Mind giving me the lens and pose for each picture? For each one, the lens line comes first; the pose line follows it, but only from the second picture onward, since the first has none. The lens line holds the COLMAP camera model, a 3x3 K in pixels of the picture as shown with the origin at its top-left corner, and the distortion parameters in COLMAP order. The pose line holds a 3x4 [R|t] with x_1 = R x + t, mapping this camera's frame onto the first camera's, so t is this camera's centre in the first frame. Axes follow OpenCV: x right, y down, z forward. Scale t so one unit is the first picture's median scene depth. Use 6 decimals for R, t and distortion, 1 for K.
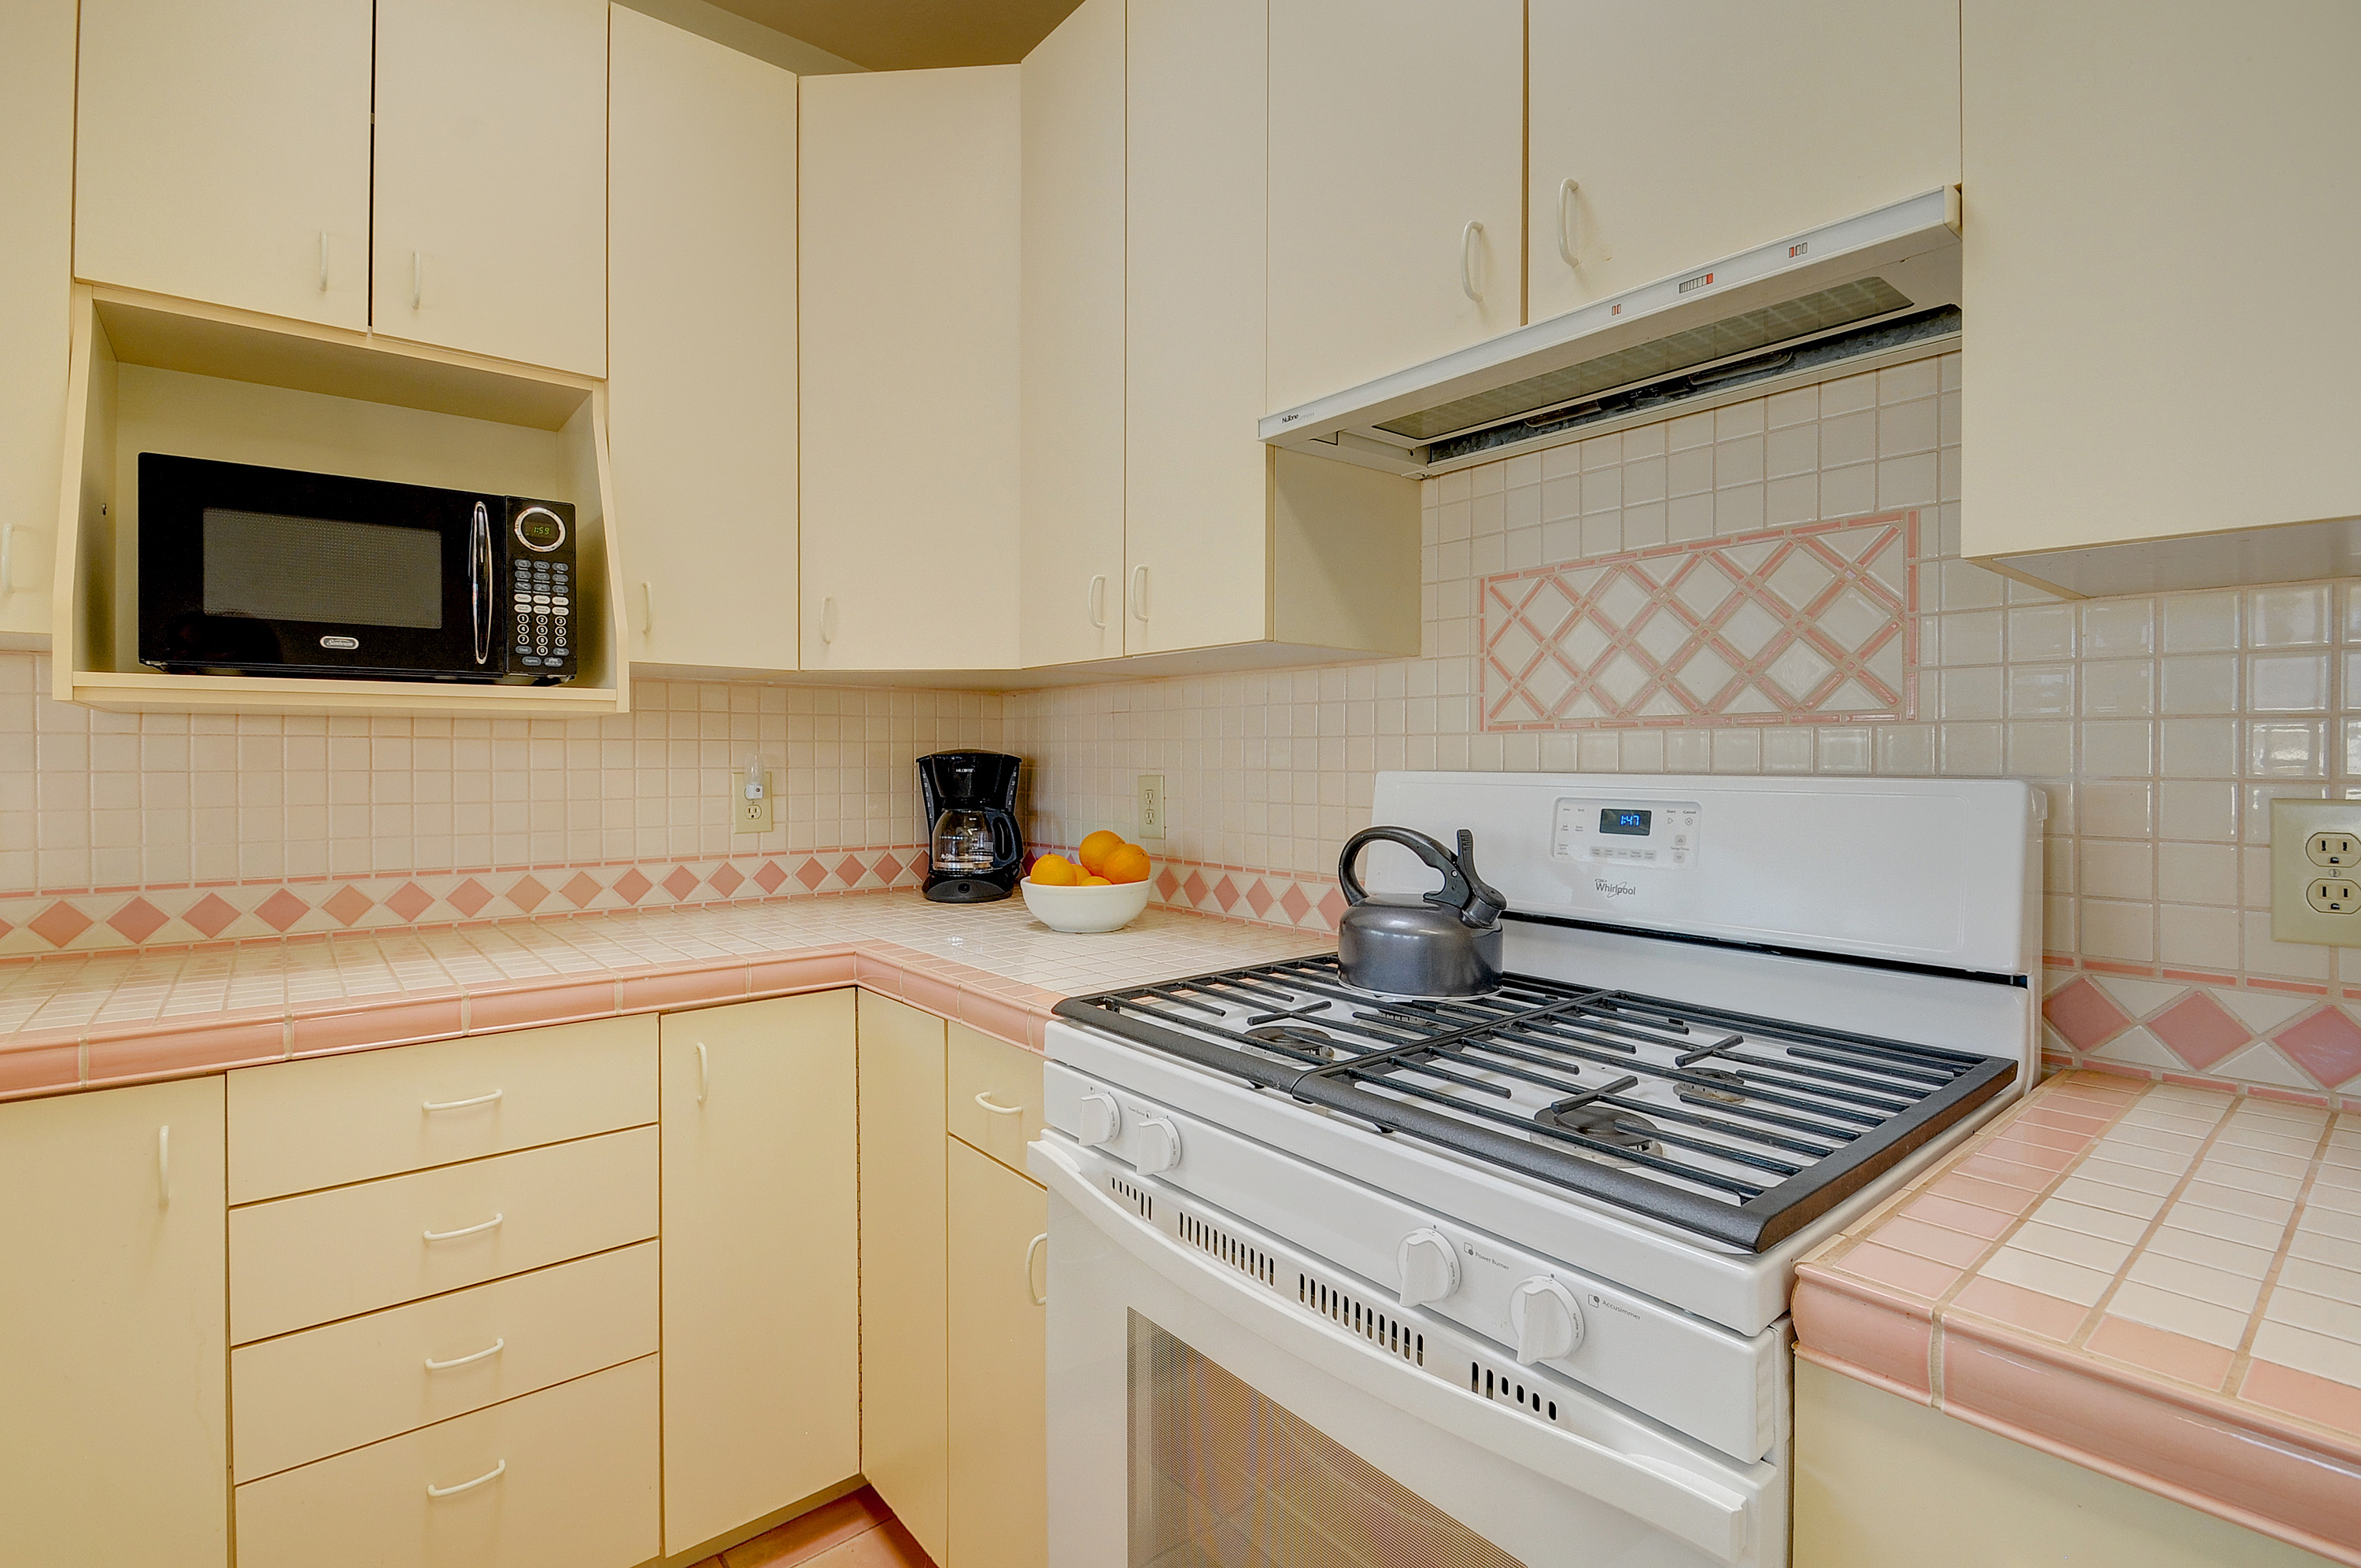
lens RADIAL K [[1065.4, 0, 1144.5], [0, 1065.4, 766.8], [0, 0, 1]] dist [-0.000374, -0.000113]
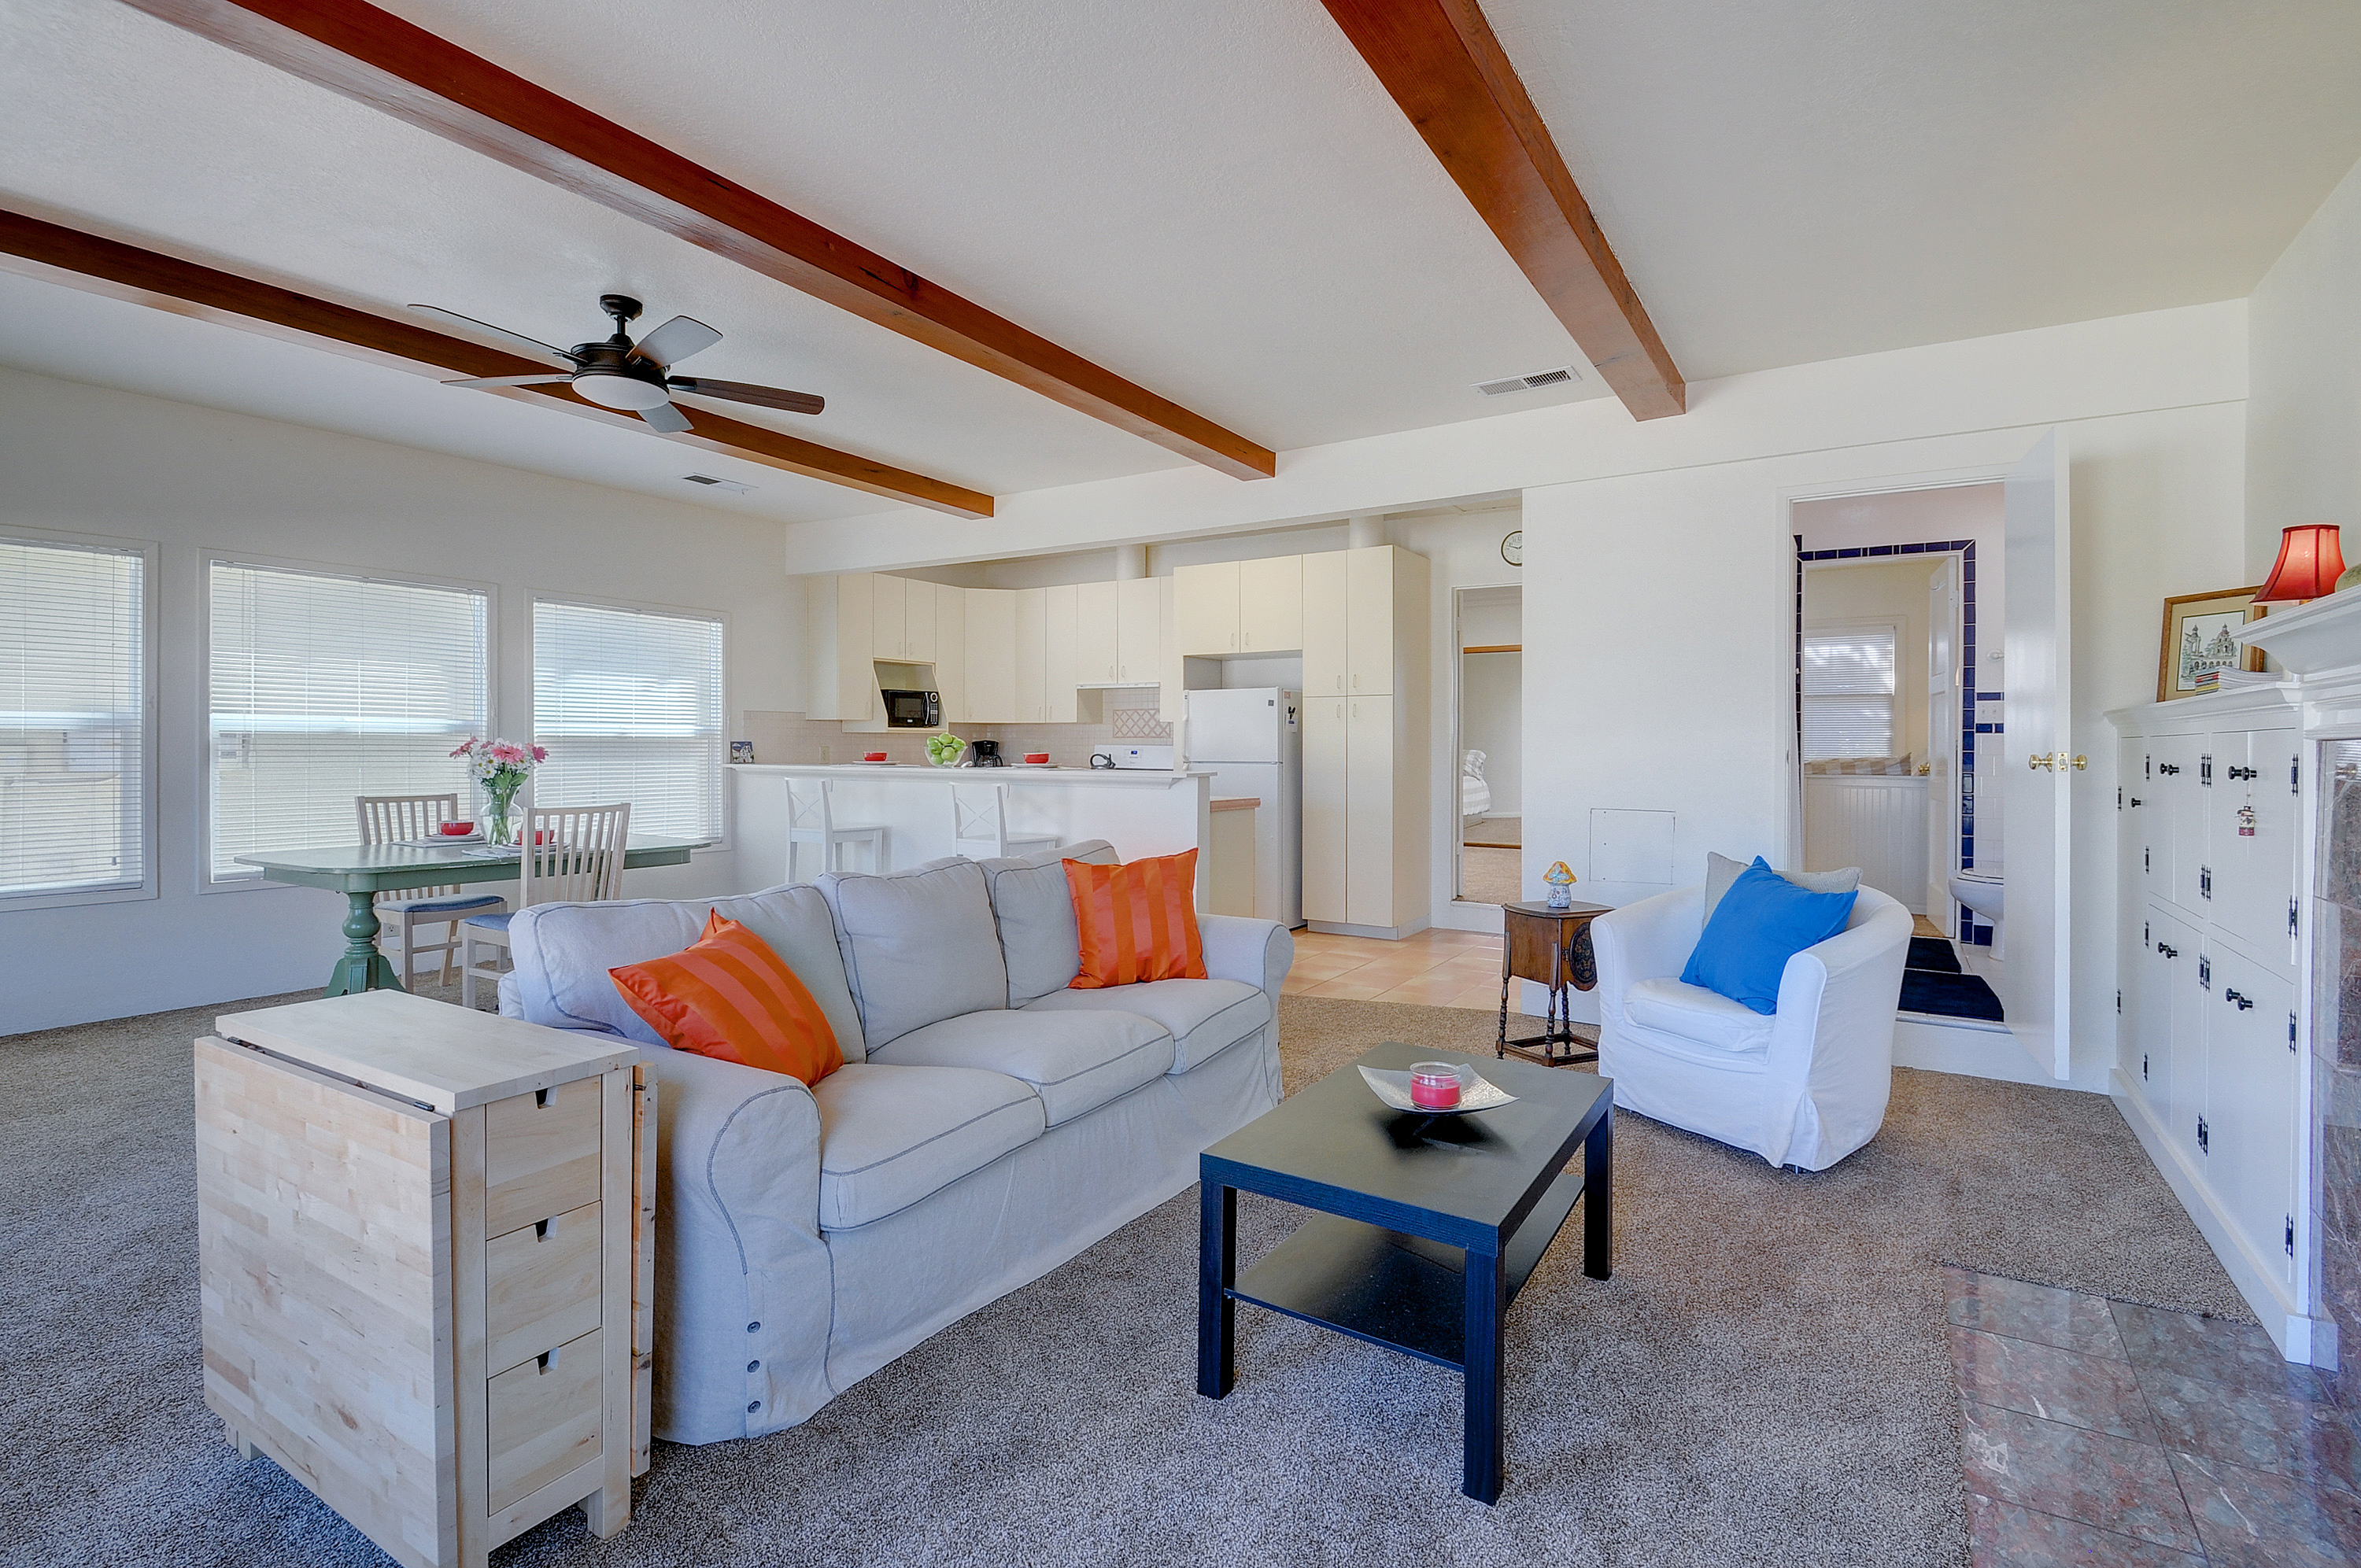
lens RADIAL K [[1081.1, 0, 1218.8], [0, 1081.1, 743.9], [0, 0, 1]] dist [-0.014975, -0.000068]
pose [[0.927483, 0.002890, 0.373854, -1.284989], [-0.000460, 0.999978, -0.006590, 0.035147], [-0.373864, 0.005940, 0.927464, -4.445517]]
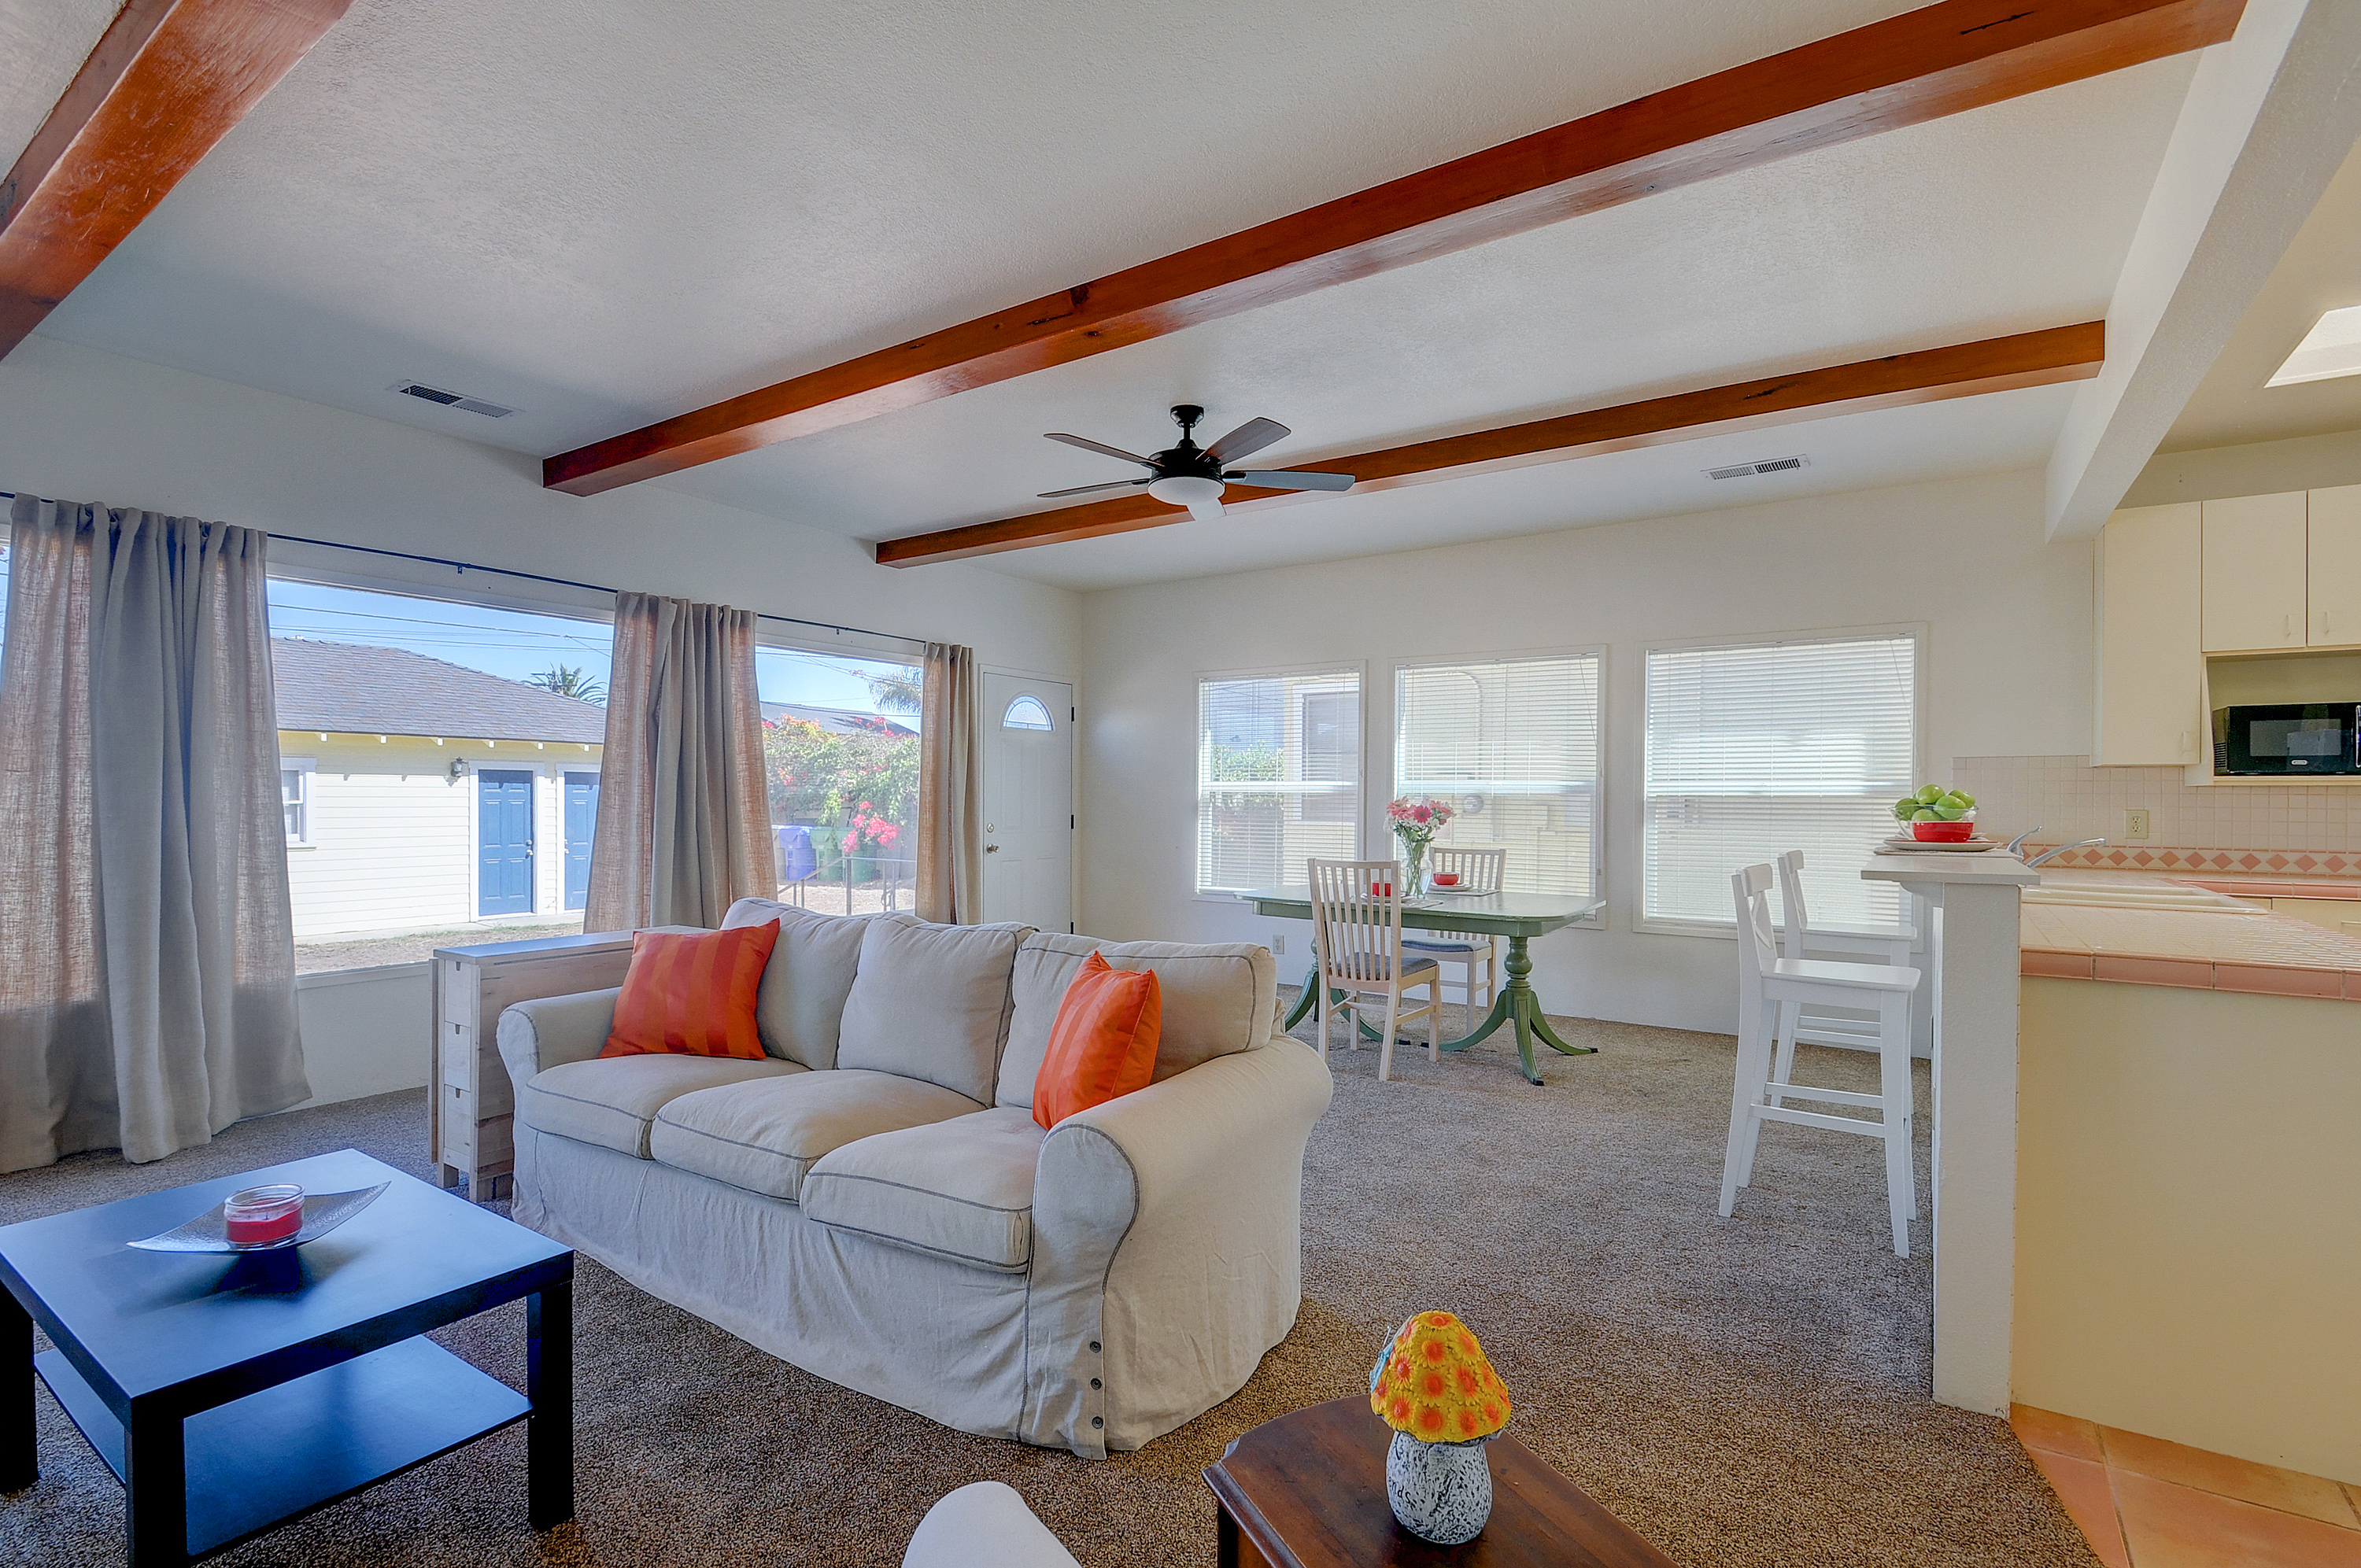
lens RADIAL K [[1098.6, 0, 1179.5], [0, 1098.6, 797.0], [0, 0, 1]] dist [0.000499, -0.011742]
pose [[0.308467, -0.000132, -0.951235, 1.015738], [-0.011231, 0.999930, -0.003780, 0.018116], [0.951169, 0.011849, 0.308443, -2.579958]]
